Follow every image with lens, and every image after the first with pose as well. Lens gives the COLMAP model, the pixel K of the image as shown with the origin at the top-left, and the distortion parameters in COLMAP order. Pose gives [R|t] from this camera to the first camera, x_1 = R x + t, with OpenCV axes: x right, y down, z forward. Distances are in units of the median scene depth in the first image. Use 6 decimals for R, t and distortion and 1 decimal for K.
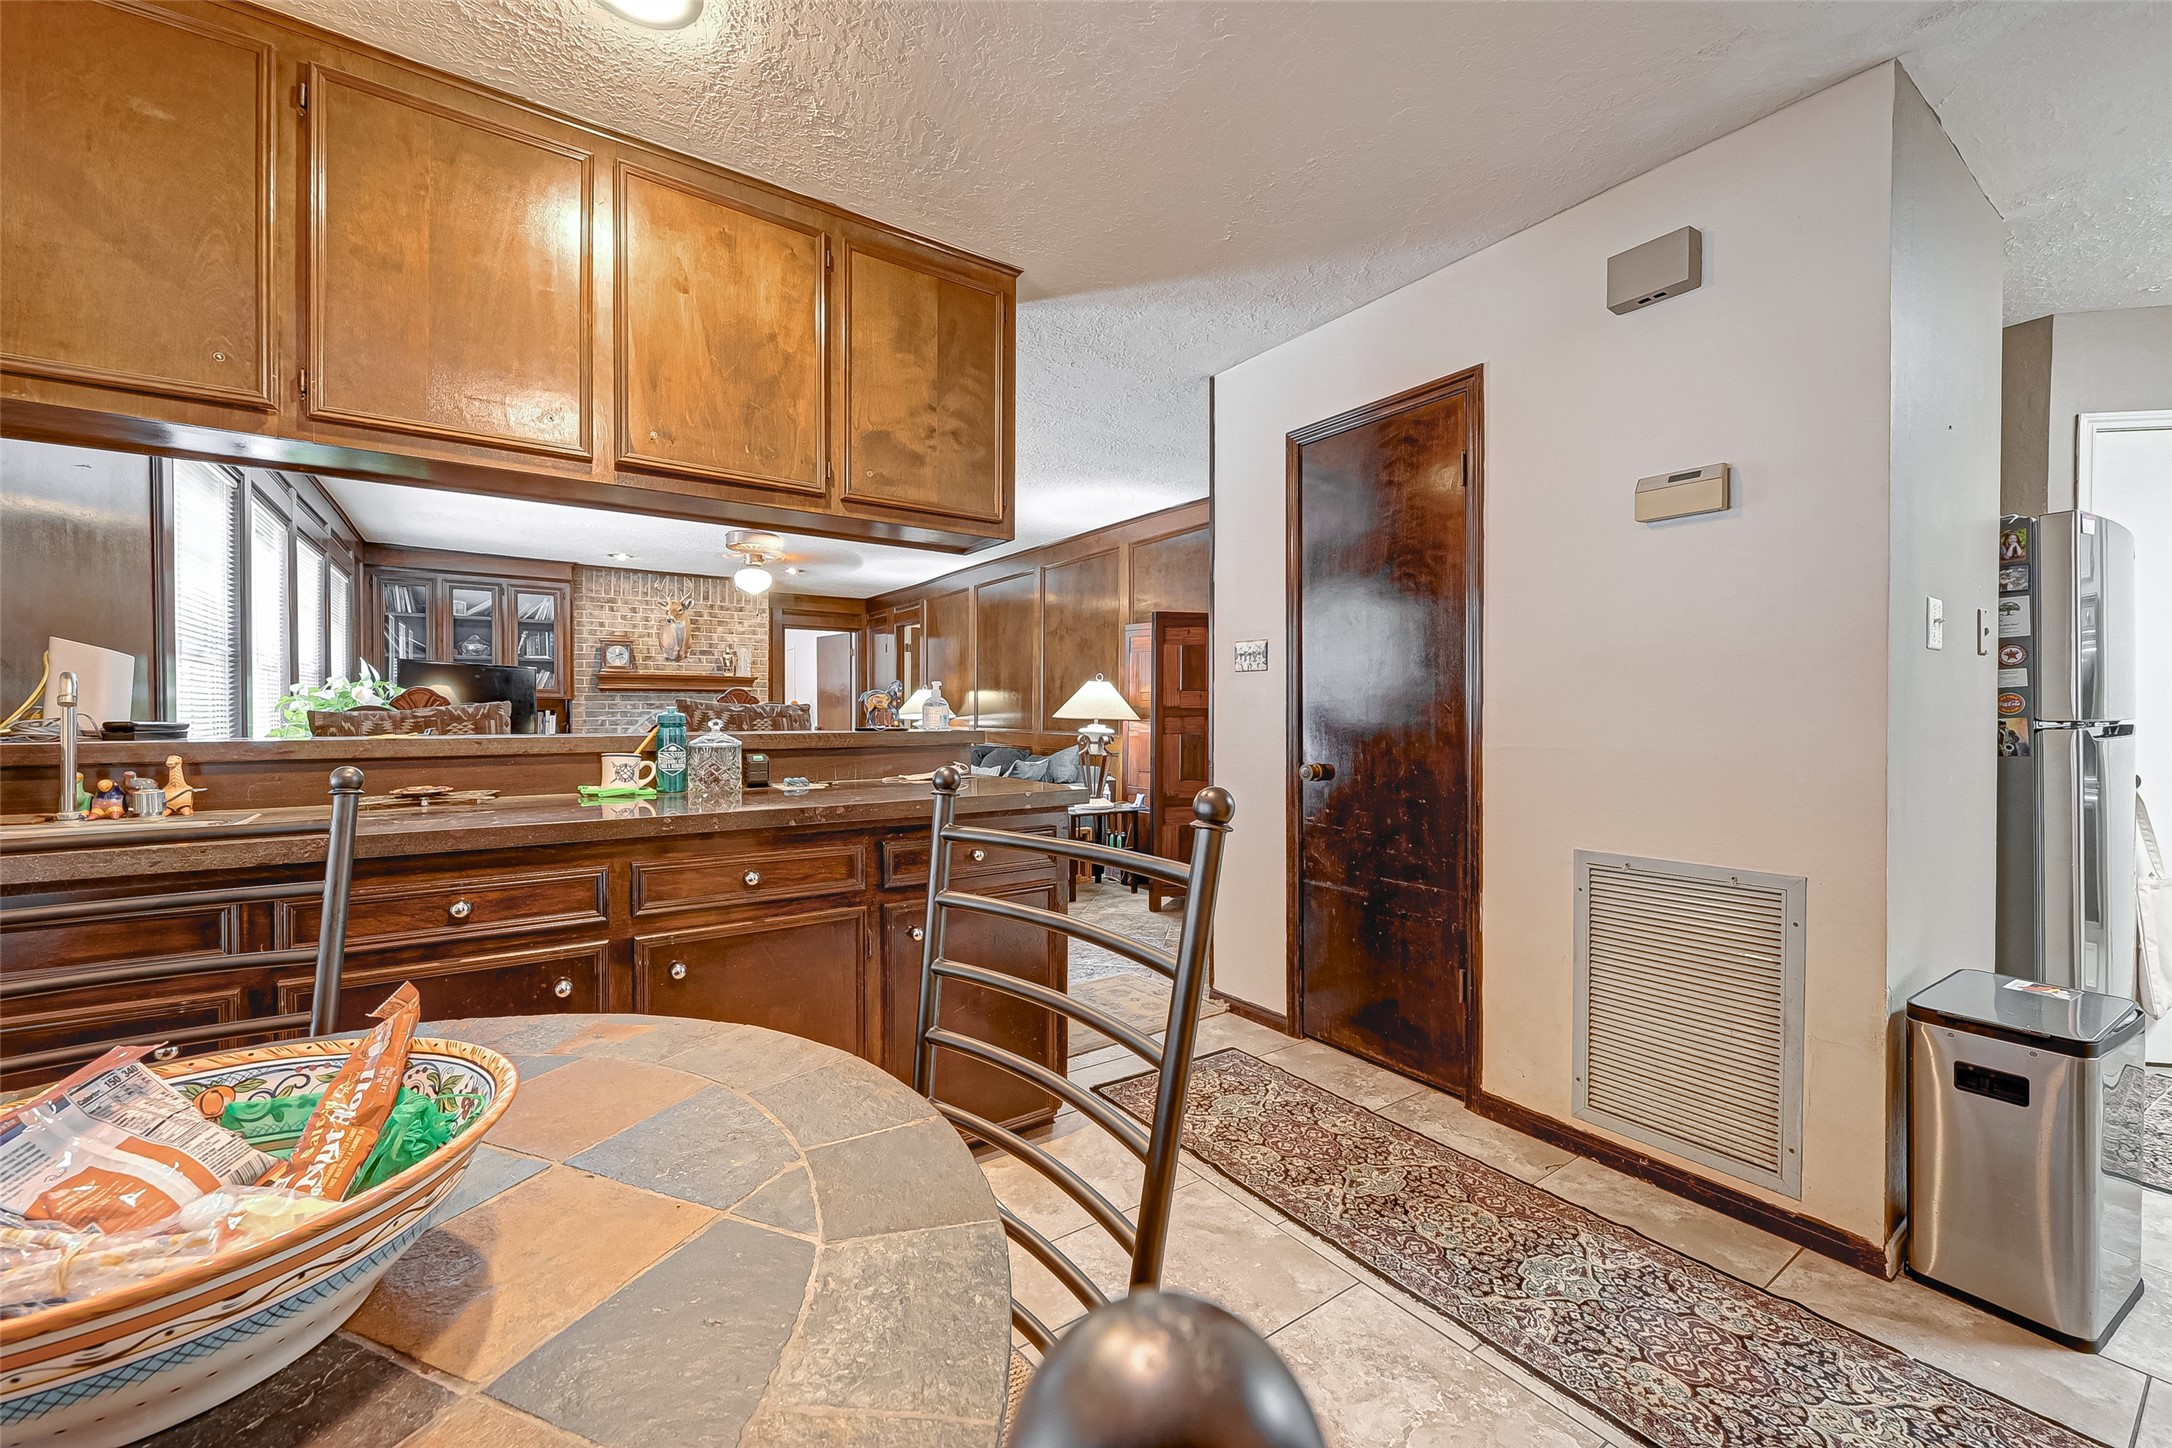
lens RADIAL K [[864.4, 0, 1084.5], [0, 864.4, 722.3], [0, 0, 1]] dist [-0.000107, 0.000366]
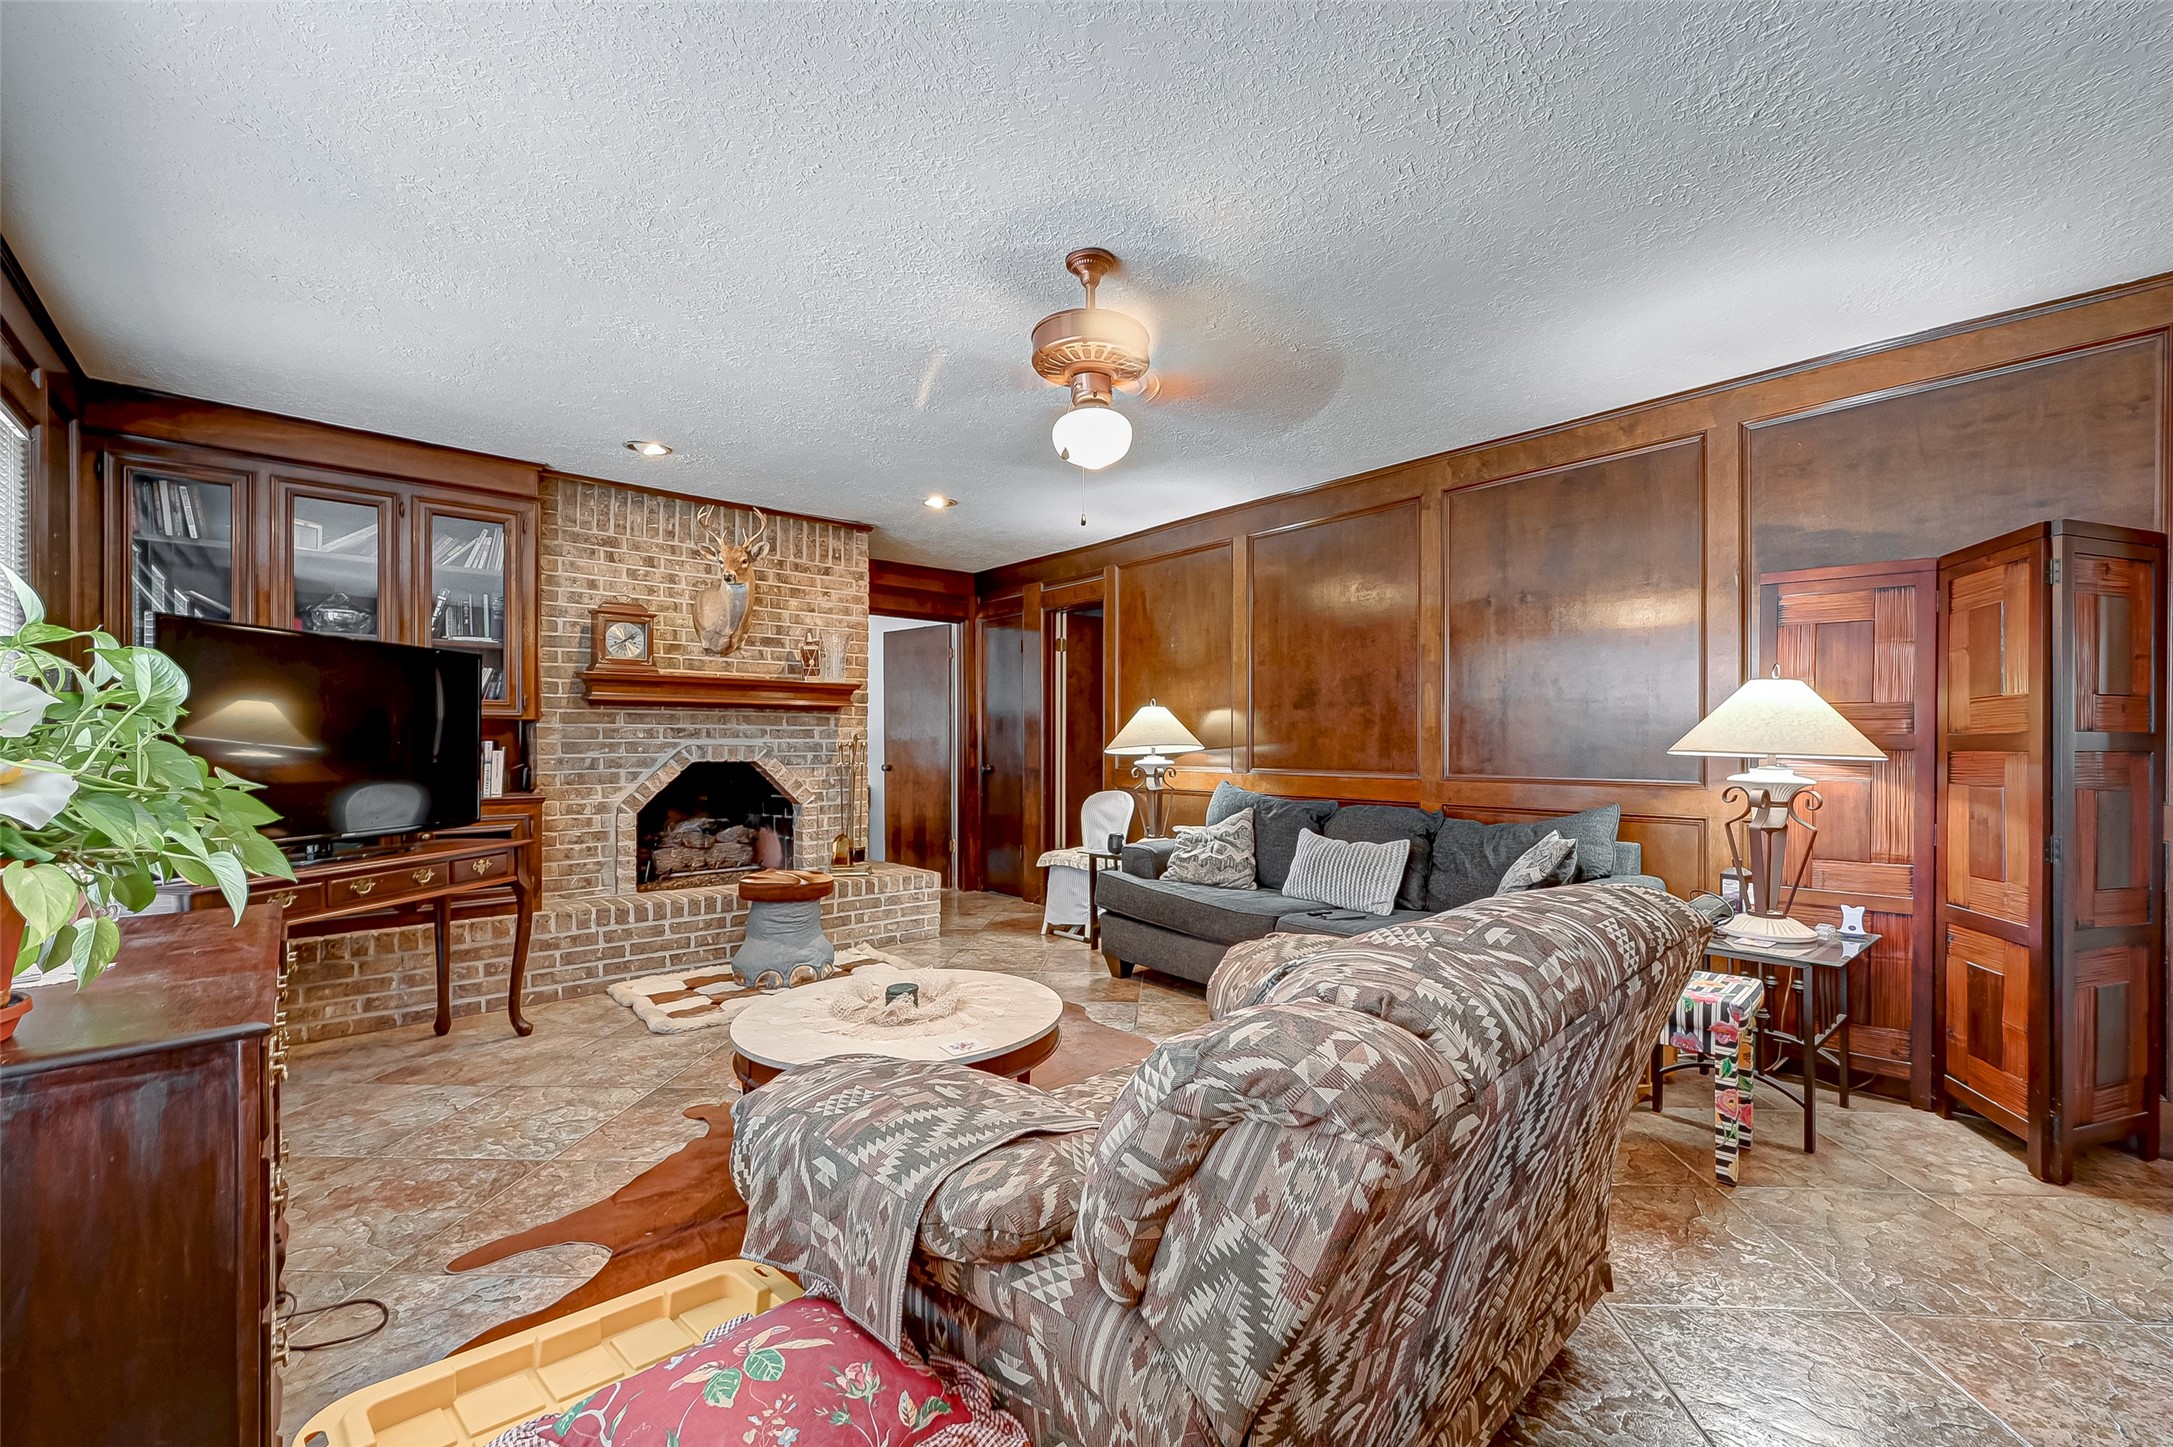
lens RADIAL K [[864.8, 0, 1098.9], [0, 864.8, 731.6], [0, 0, 1]] dist [-0.000107, 0.000366]
pose [[0.991165, 0.002410, 0.132615, -0.313858], [-0.000063, 0.999843, -0.017699, -0.010003], [-0.132636, 0.017535, 0.991010, 0.416680]]
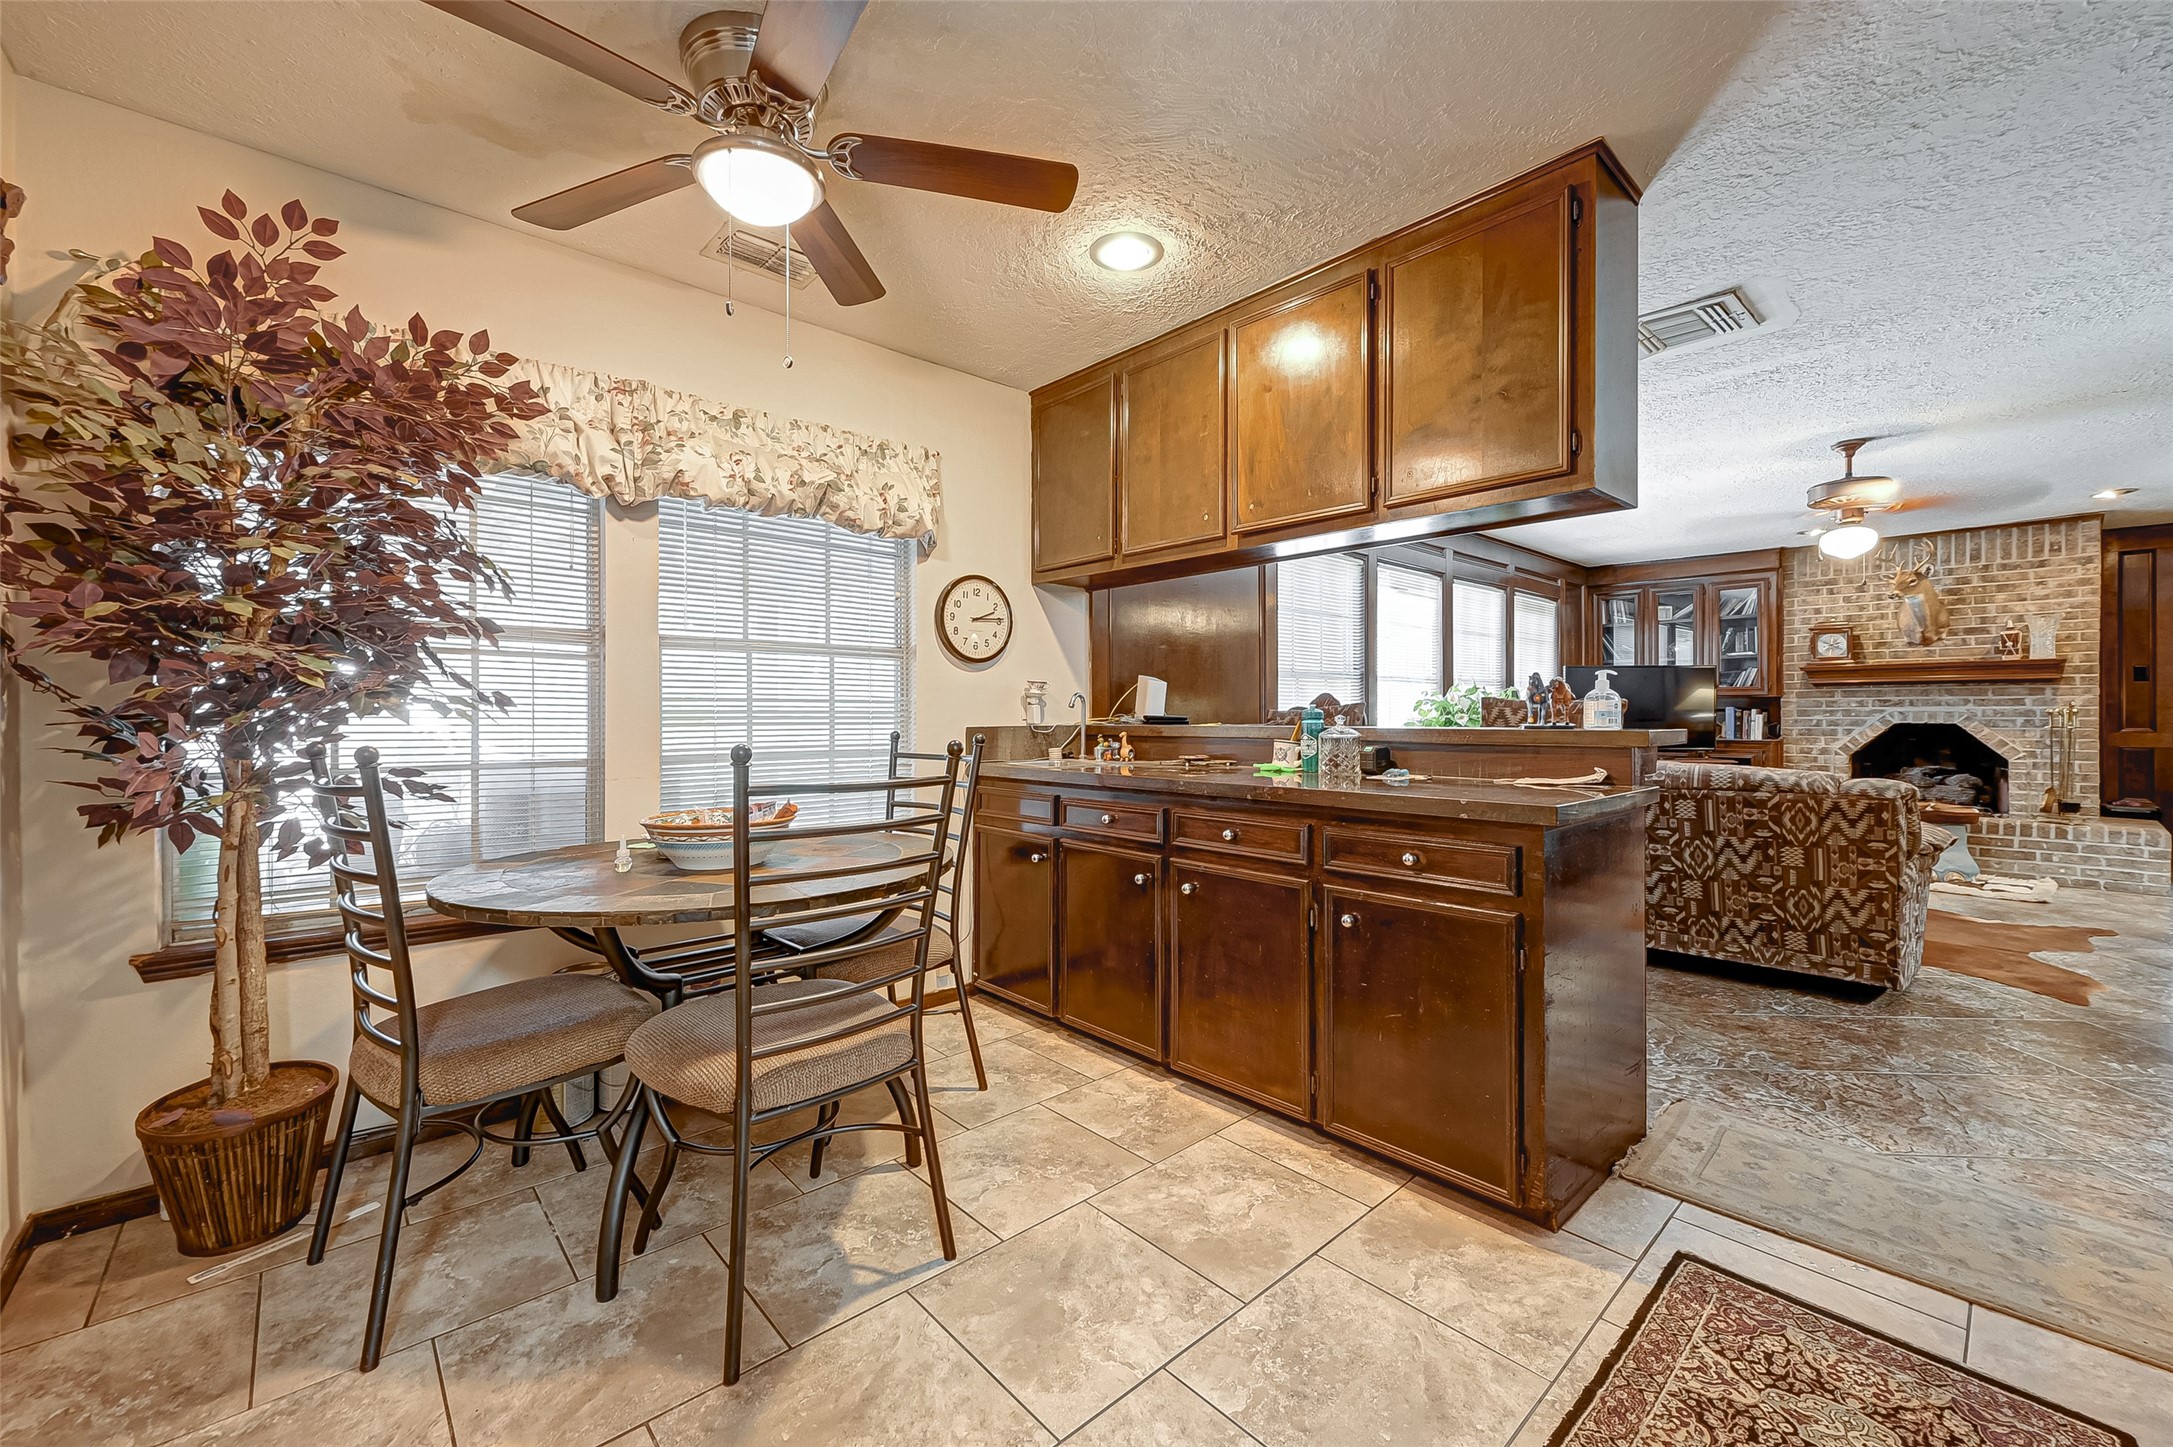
lens RADIAL K [[864.8, 0, 1085.1], [0, 864.8, 713.4], [0, 0, 1]] dist [-0.000107, 0.000366]
pose [[0.112462, -0.001358, -0.993655, 0.231237], [-0.009798, 0.999949, -0.002476, 0.000432], [0.993608, 0.010015, 0.112443, 0.162689]]
